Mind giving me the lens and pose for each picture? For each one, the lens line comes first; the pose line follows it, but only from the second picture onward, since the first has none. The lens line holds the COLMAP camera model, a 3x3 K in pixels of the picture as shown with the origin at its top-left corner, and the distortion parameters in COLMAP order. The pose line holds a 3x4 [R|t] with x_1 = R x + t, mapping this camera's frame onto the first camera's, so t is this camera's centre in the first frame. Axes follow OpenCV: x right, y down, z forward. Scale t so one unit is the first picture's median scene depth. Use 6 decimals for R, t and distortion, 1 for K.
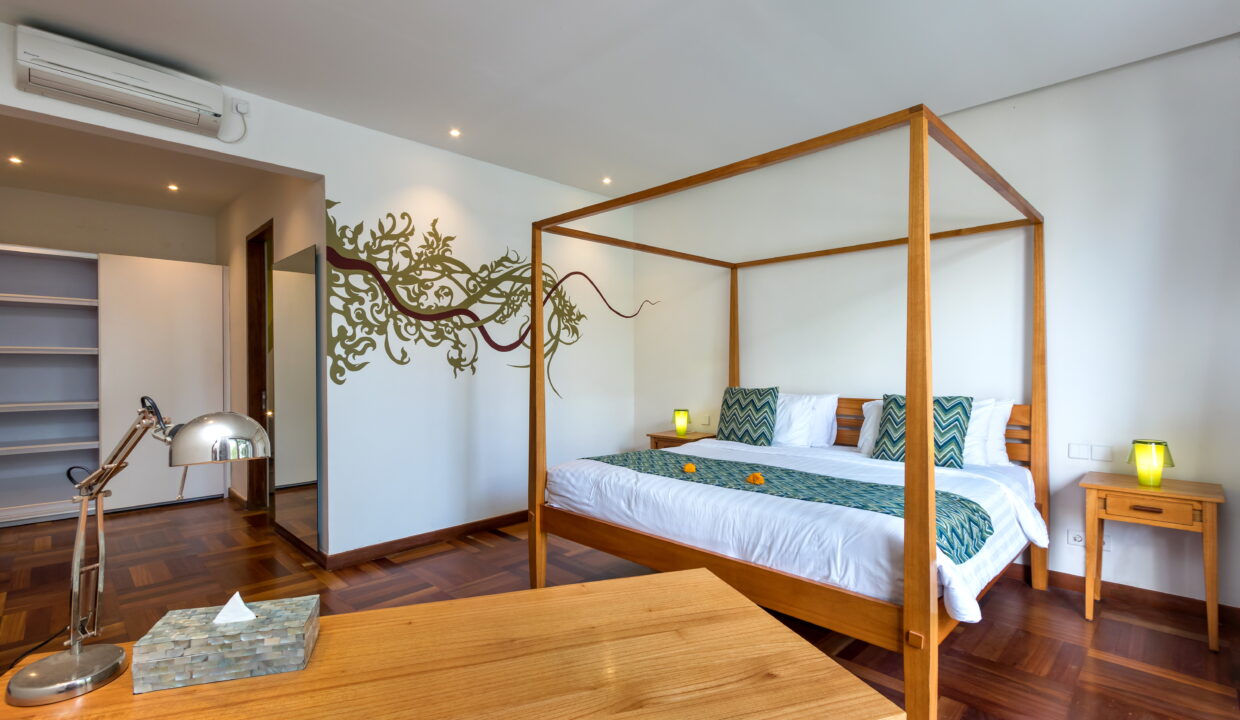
lens RADIAL K [[565.9, 0, 606.9], [0, 565.9, 365.6], [0, 0, 1]] dist [0.002963, 0.000779]
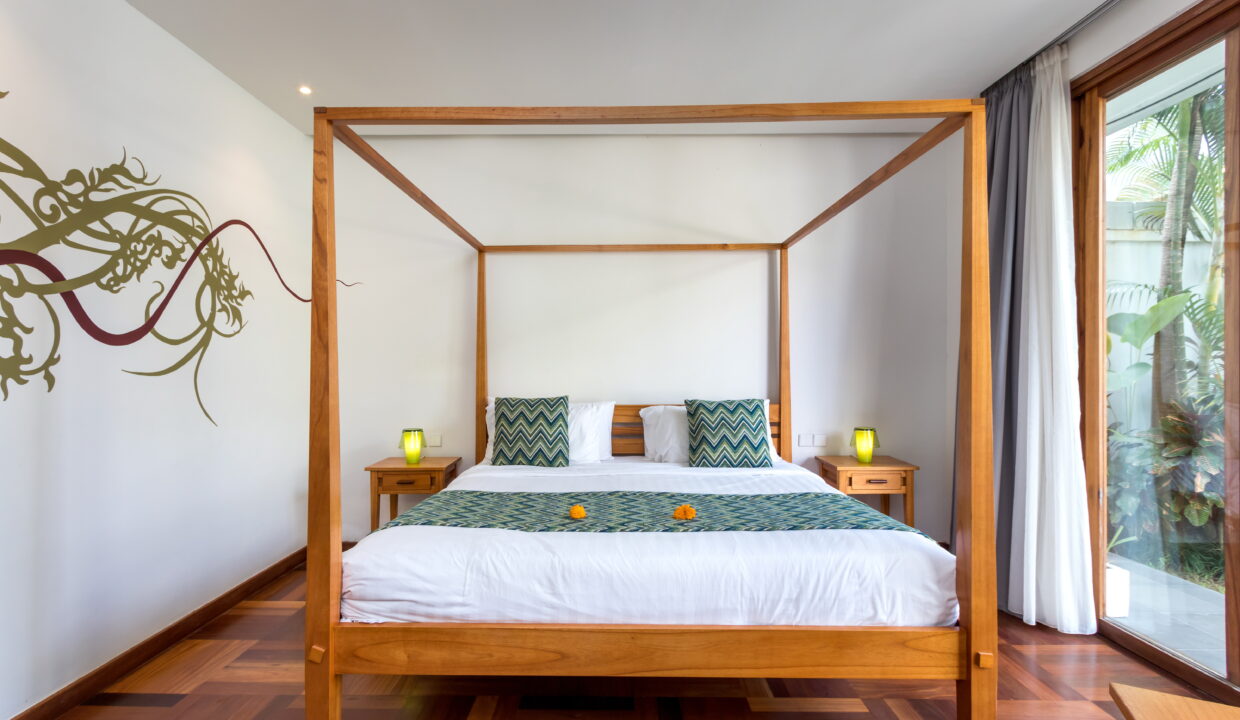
lens RADIAL K [[565.9, 0, 606.9], [0, 565.9, 365.6], [0, 0, 1]] dist [0.002963, 0.000779]
pose [[0.709828, 0.003369, 0.704367, -0.238092], [0.001888, 0.999976, -0.006685, -0.001737], [-0.704373, 0.006075, 0.709804, 0.318337]]
